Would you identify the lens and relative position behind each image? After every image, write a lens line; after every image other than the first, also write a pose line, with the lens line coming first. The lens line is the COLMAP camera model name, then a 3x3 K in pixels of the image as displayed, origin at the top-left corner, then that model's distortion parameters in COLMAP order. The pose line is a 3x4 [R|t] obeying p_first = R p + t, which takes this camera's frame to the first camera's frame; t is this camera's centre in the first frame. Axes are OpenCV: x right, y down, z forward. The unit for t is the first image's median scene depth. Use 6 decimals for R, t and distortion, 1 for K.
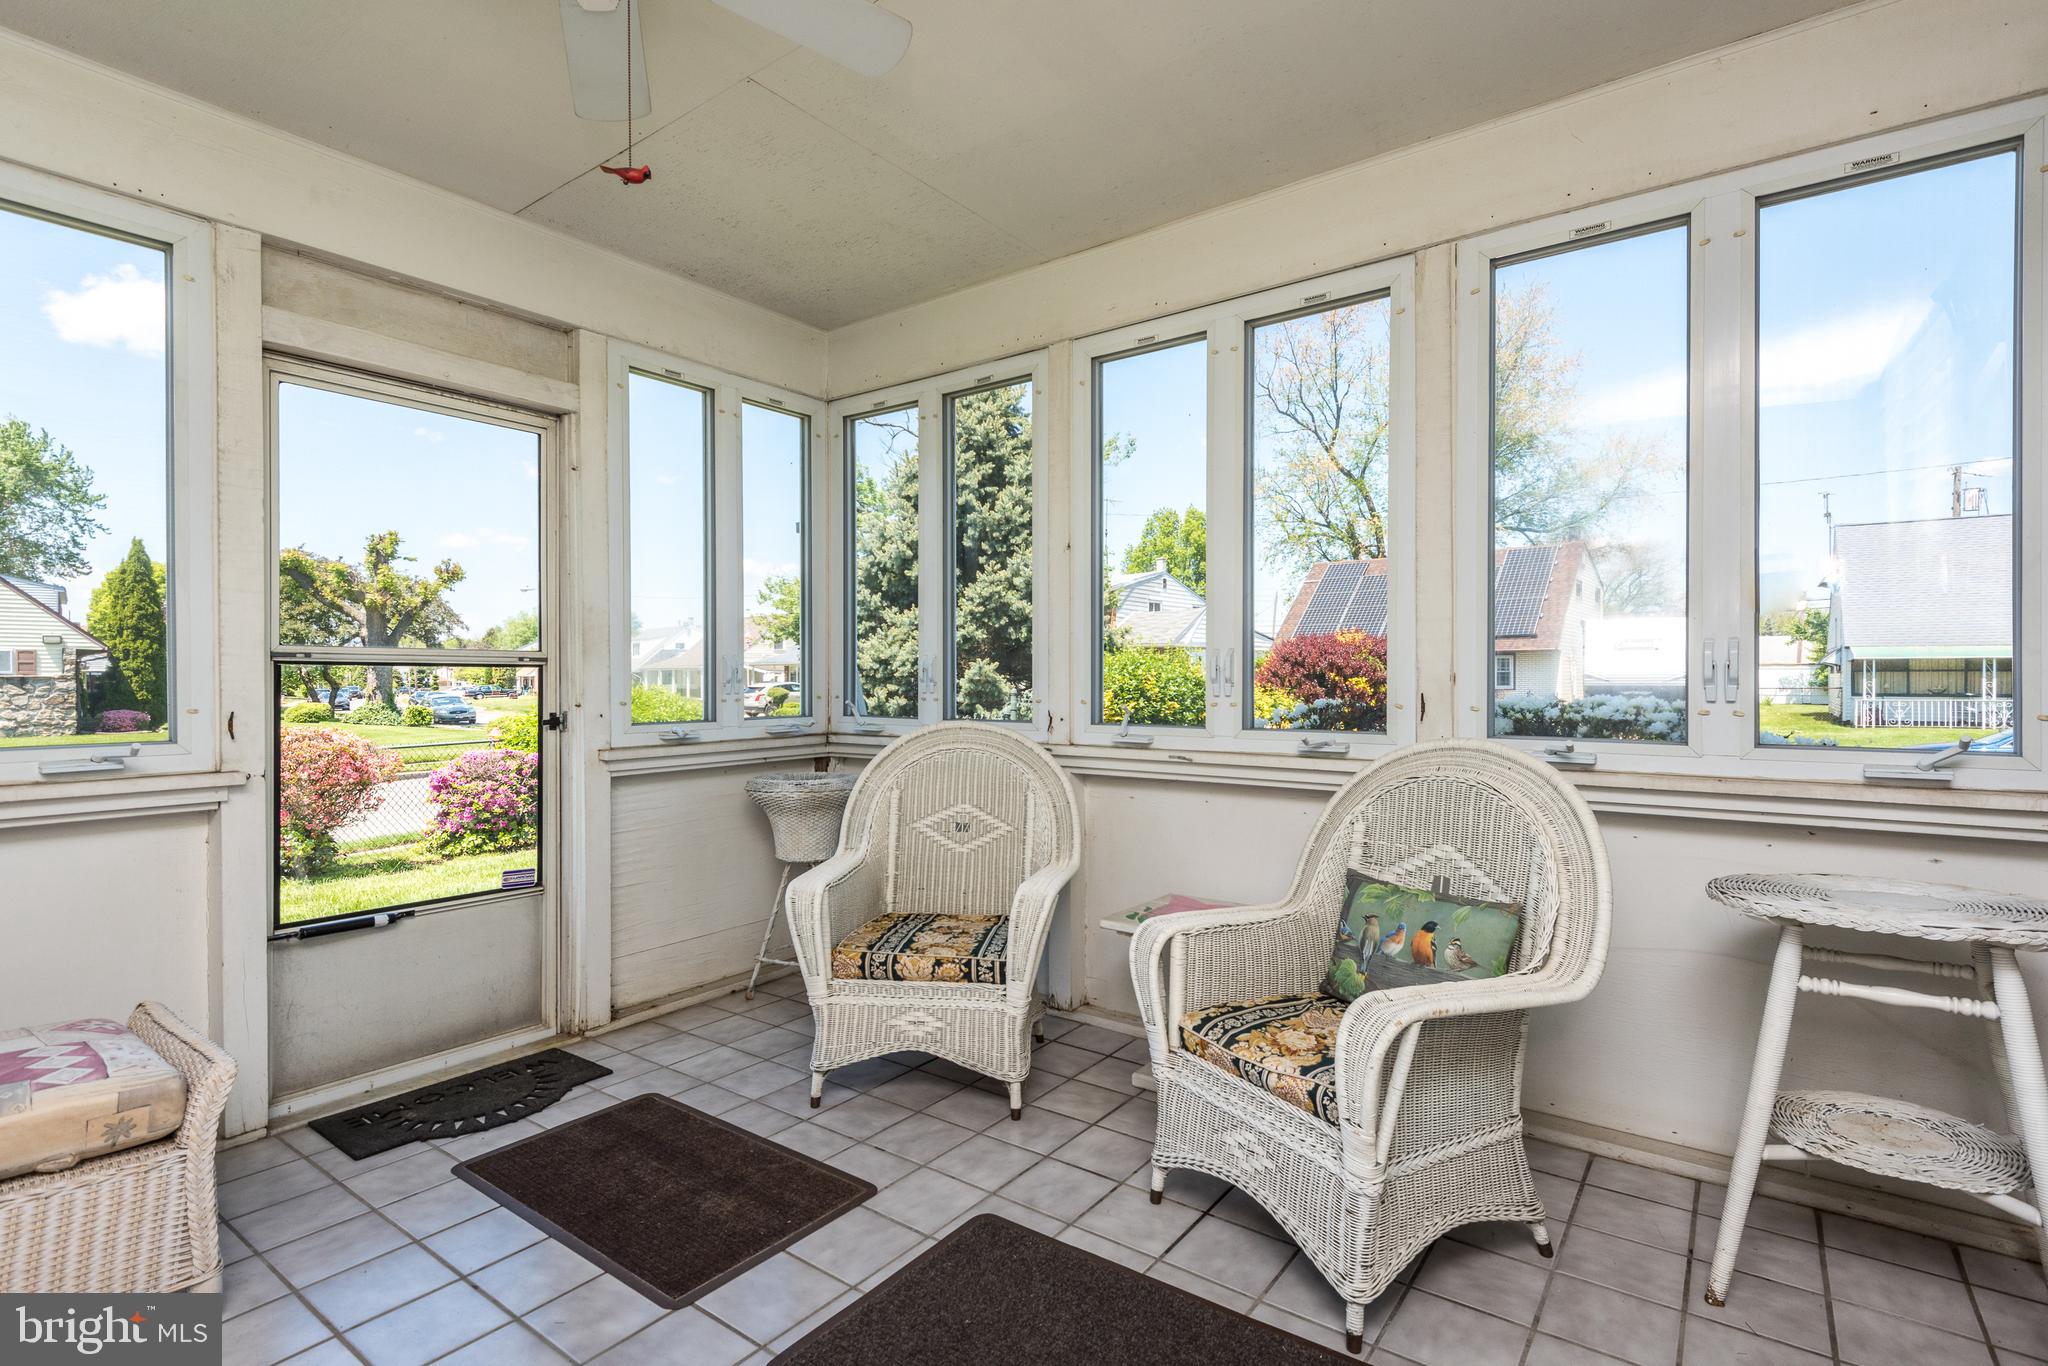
lens RADIAL K [[949.1, 0, 1024.0], [0, 949.1, 683.0], [0, 0, 1]] dist [0.035573, -0.028083]
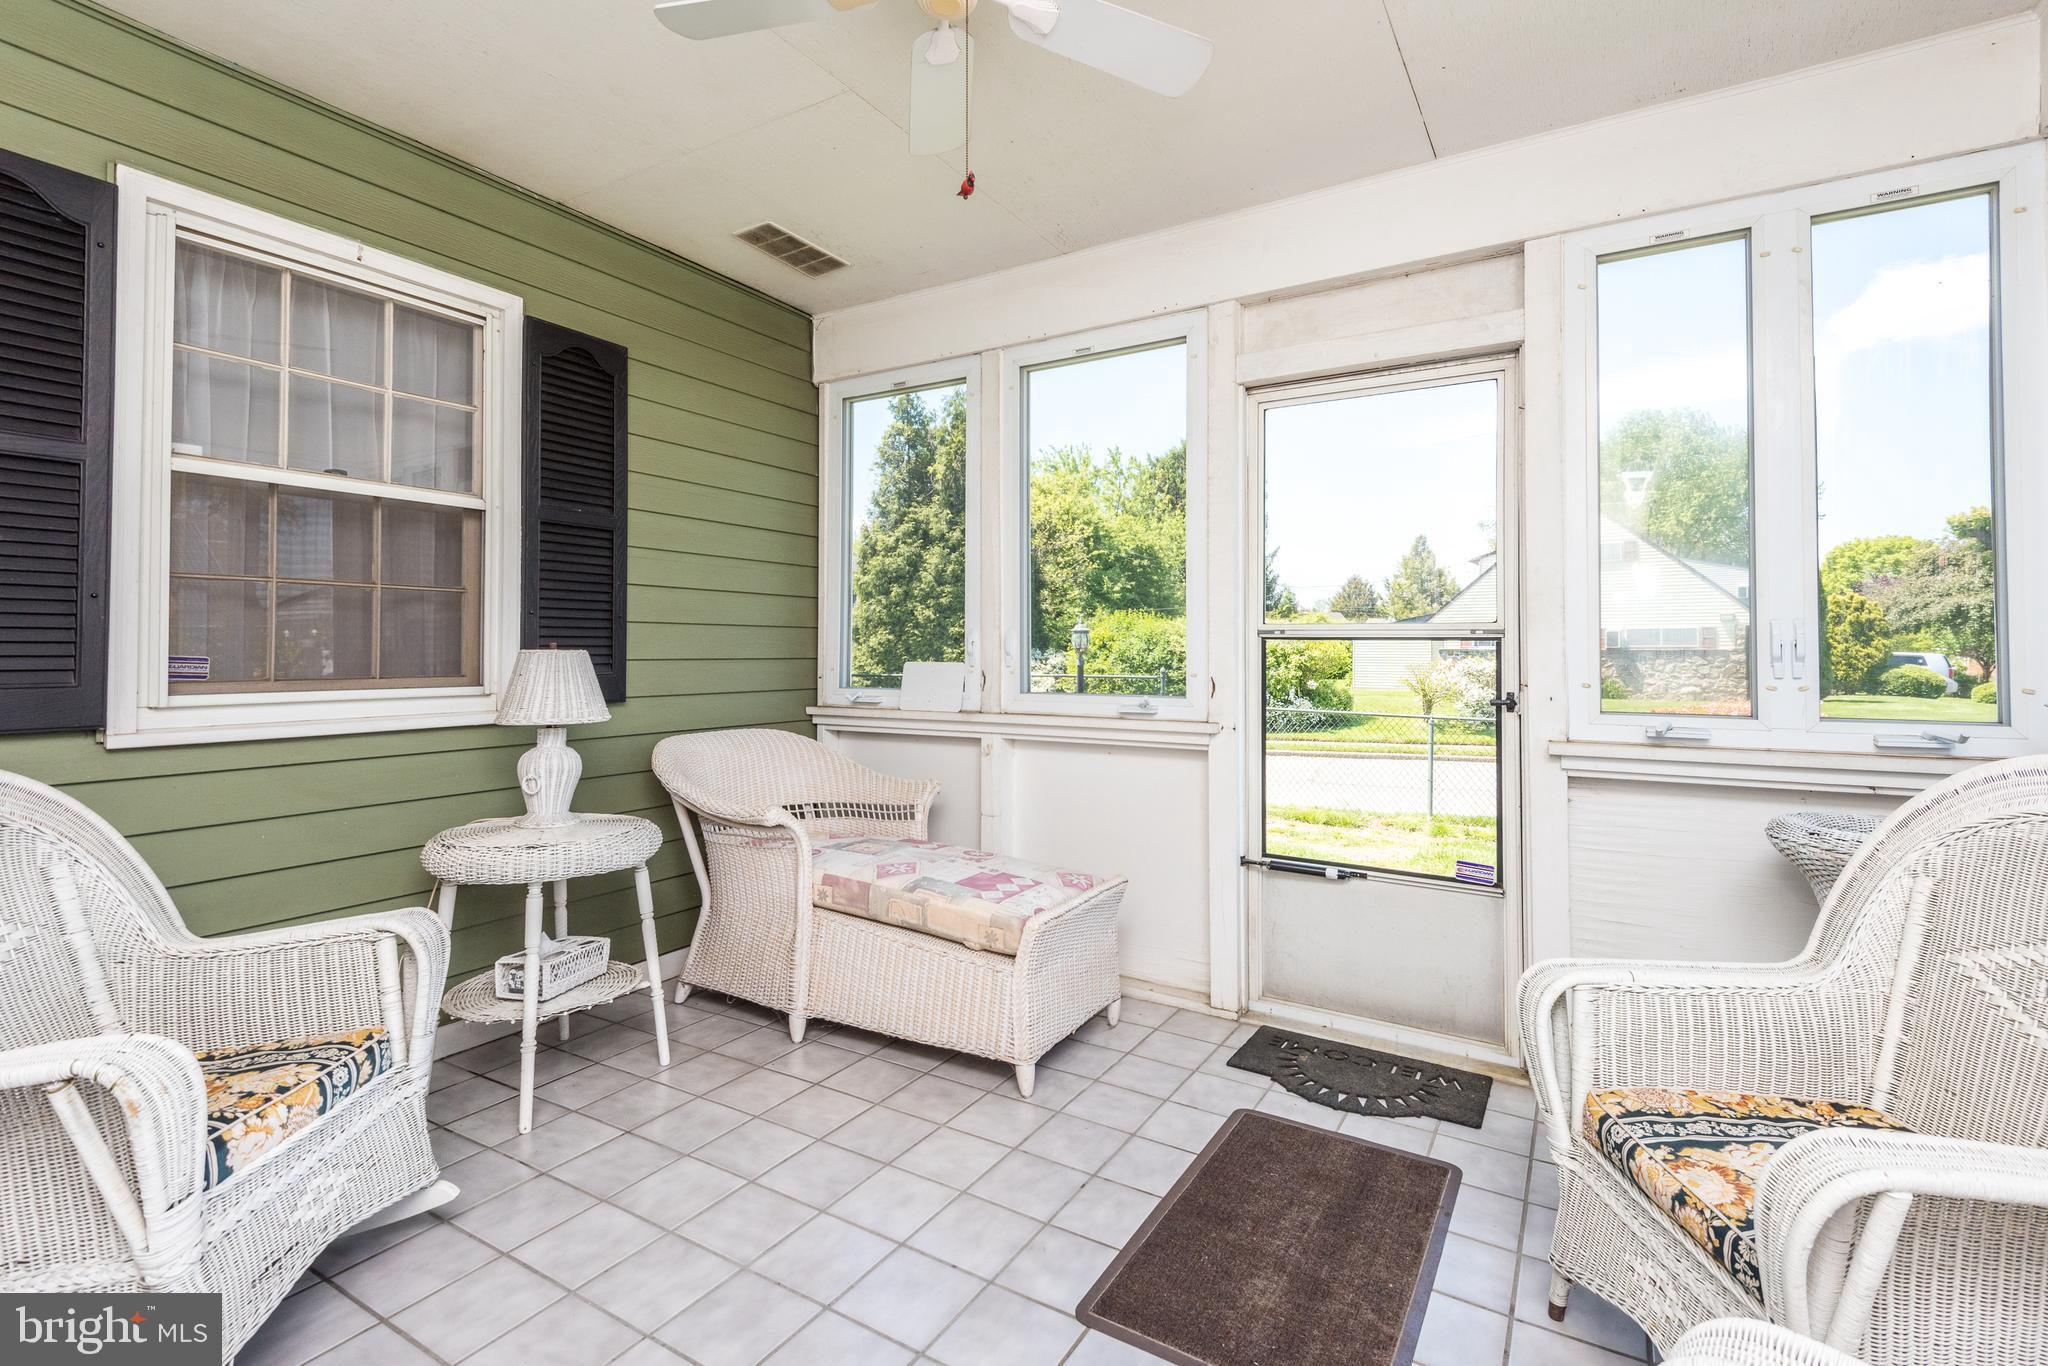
lens RADIAL K [[961.0, 0, 1062.2], [0, 961.0, 636.5], [0, 0, 1]] dist [0.038178, -0.028172]
pose [[0.107599, -0.011036, -0.994133, 0.403024], [-0.009607, 0.999880, -0.012140, -0.006002], [0.994148, 0.010857, 0.107480, 0.589511]]
